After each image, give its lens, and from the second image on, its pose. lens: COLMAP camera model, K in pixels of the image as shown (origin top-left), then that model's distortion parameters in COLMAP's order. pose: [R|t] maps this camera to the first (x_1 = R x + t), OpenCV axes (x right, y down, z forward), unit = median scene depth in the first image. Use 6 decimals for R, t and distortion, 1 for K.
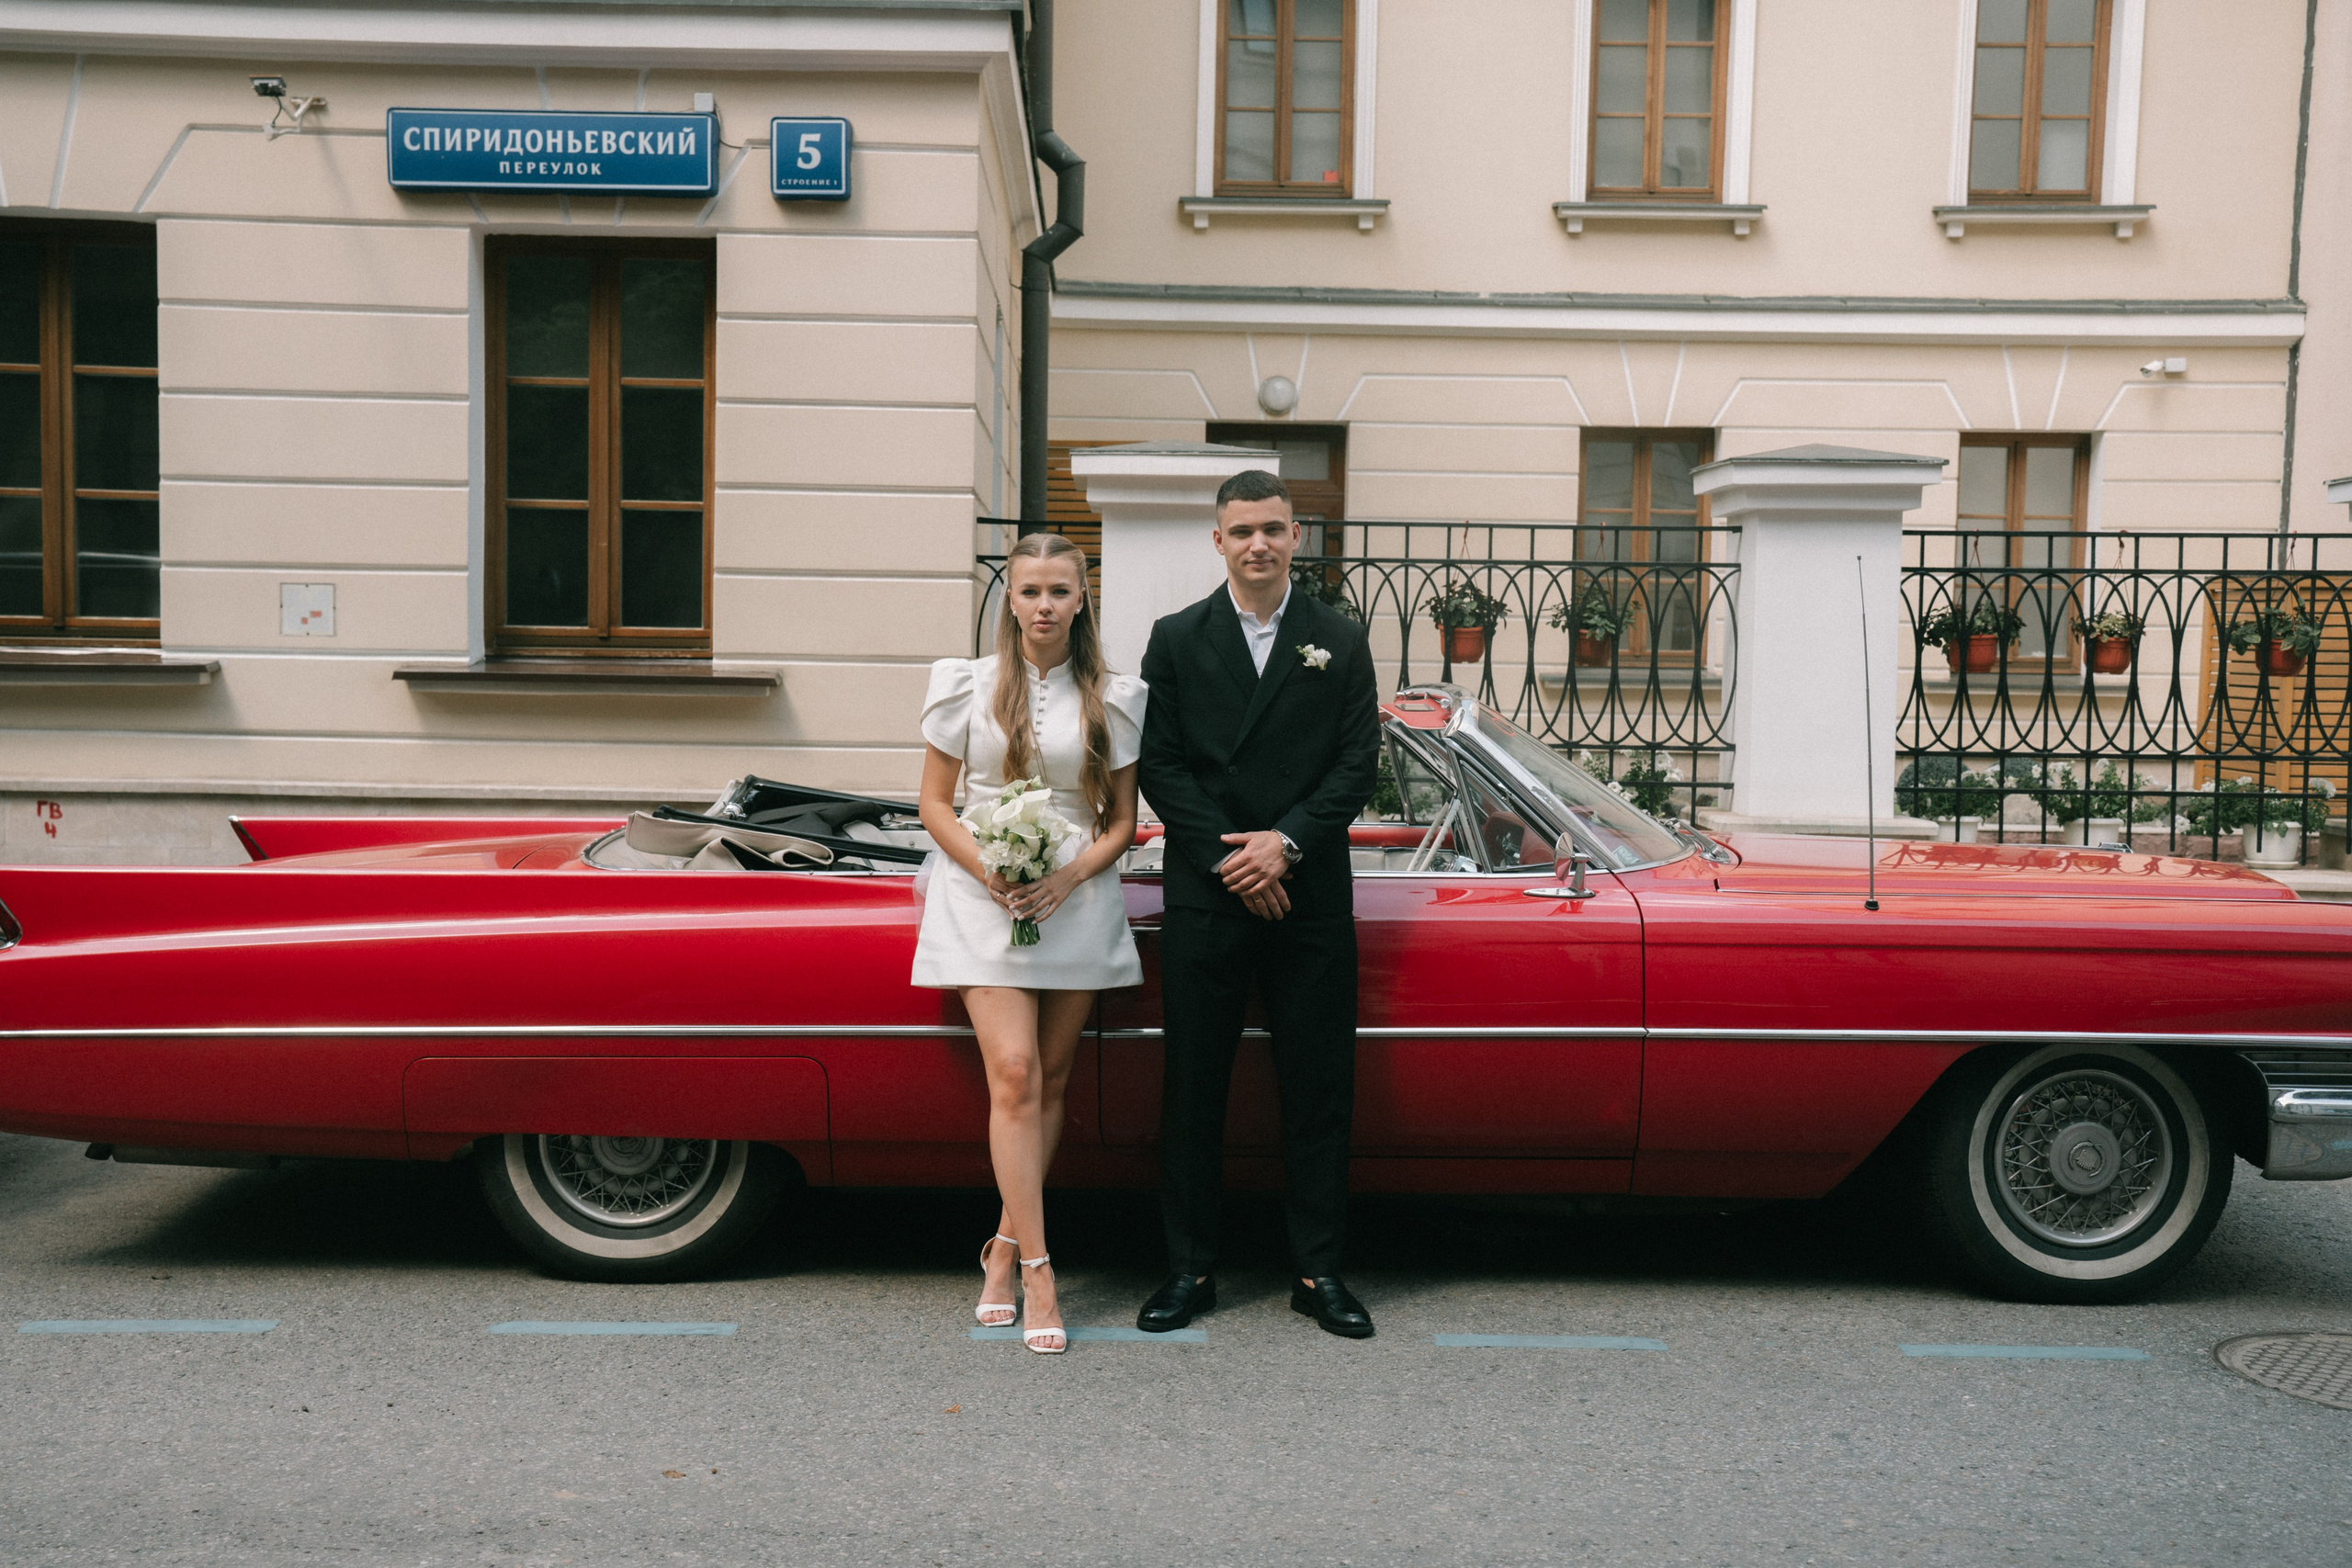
lens RADIAL K [[2506.7, 0, 1176.3], [0, 2506.7, 822.5], [0, 0, 1]] dist [0.146185, 0.003960]
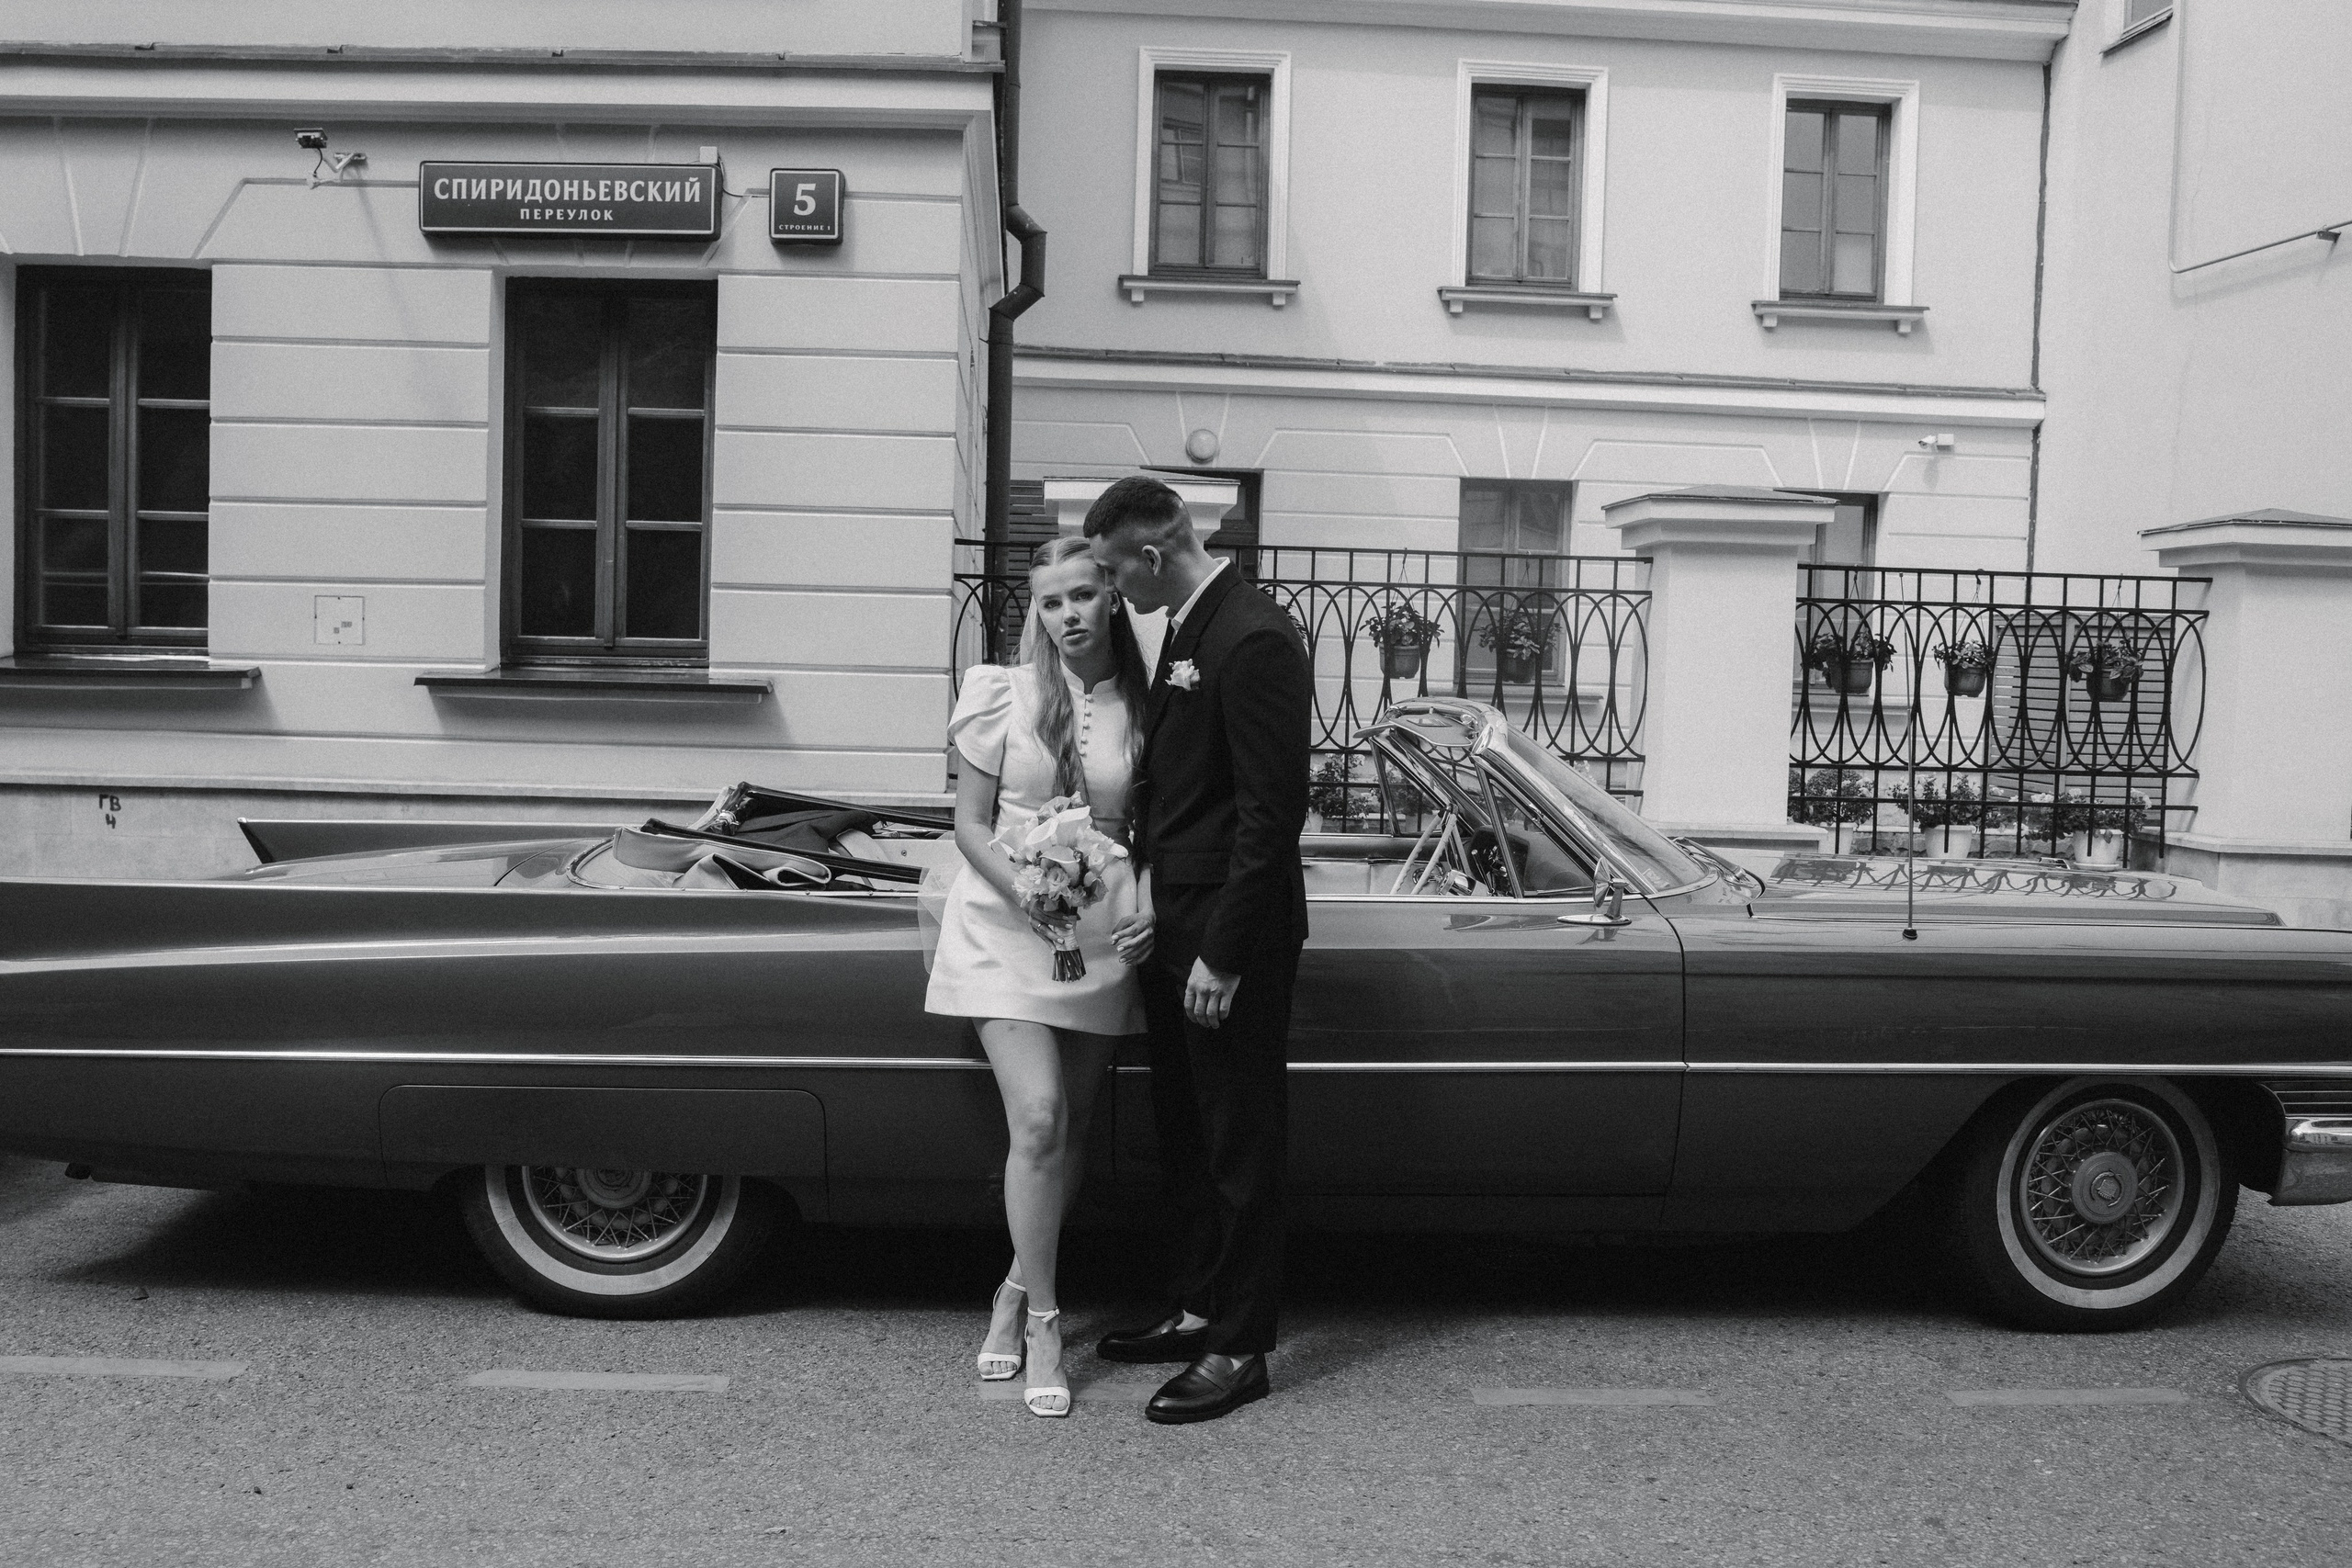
lens RADIAL K [[1899.8, 0, 1120.9], [0, 1899.8, 817.4], [0, 0, 1]] dist [-0.003914, -0.002245]
pose [[0.999513, 0.008223, 0.030092, -0.032254], [-0.008531, 0.999912, 0.010135, -0.010827], [-0.030006, -0.010387, 0.999496, 0.185272]]
